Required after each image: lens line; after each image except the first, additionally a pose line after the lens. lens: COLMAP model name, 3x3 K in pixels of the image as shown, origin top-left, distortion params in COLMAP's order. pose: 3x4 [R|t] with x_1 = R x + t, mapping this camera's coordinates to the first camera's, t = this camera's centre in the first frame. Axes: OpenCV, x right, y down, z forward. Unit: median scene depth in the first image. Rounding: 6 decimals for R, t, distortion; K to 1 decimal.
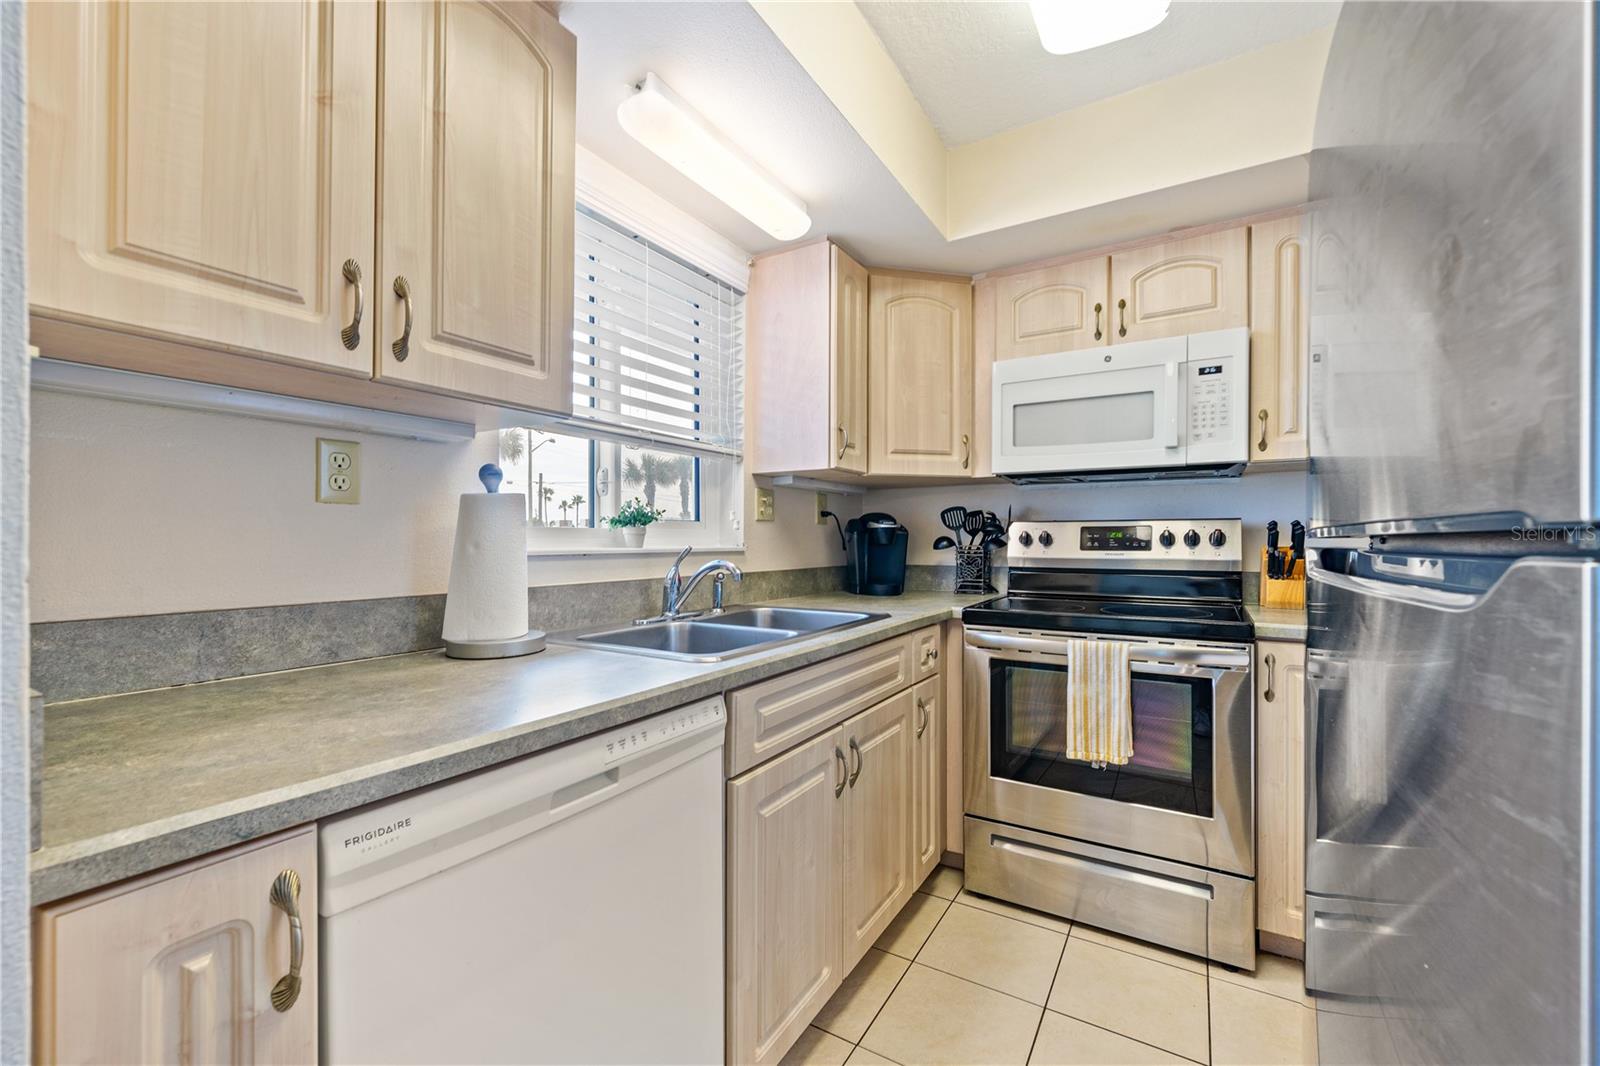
lens RADIAL K [[658.6, 0, 788.9], [0, 658.6, 539.8], [0, 0, 1]] dist [0.000183, -0.000290]
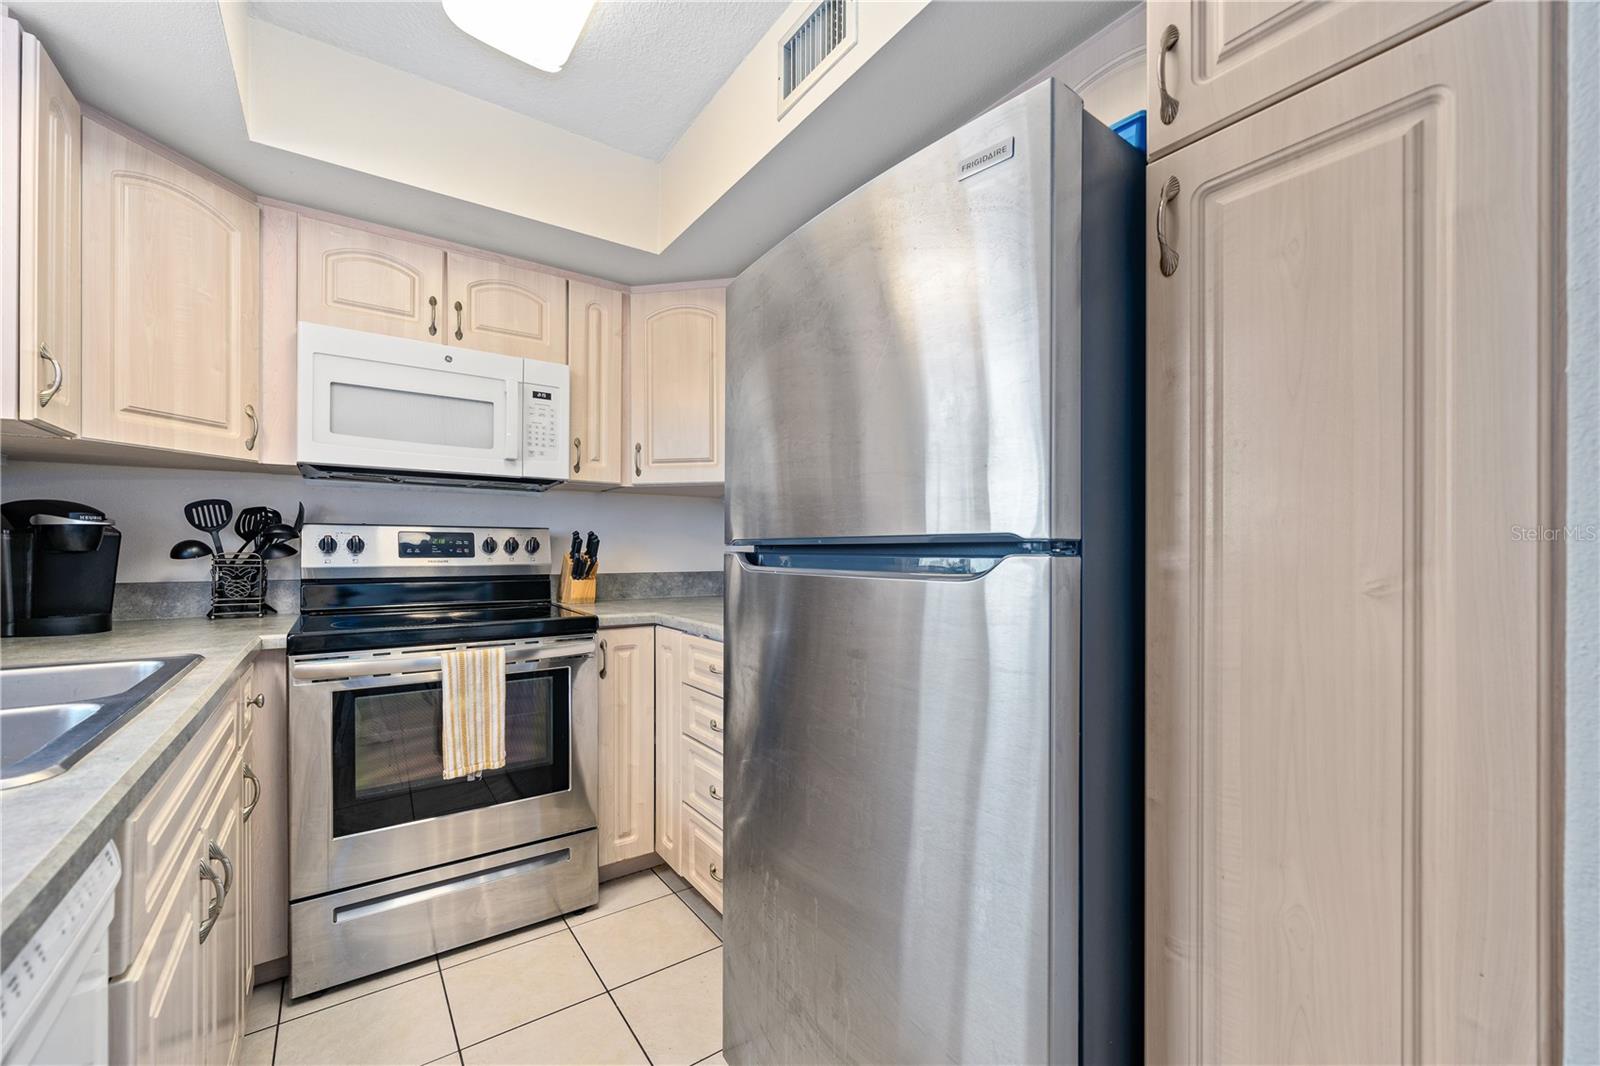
lens RADIAL K [[658.6, 0, 815.8], [0, 658.6, 549.0], [0, 0, 1]] dist [0.000183, -0.000290]
pose [[0.369096, 0.001328, 0.929390, -0.211532], [-0.003538, 0.999994, -0.000024, 0.001968], [-0.929384, -0.003280, 0.369099, 0.141753]]
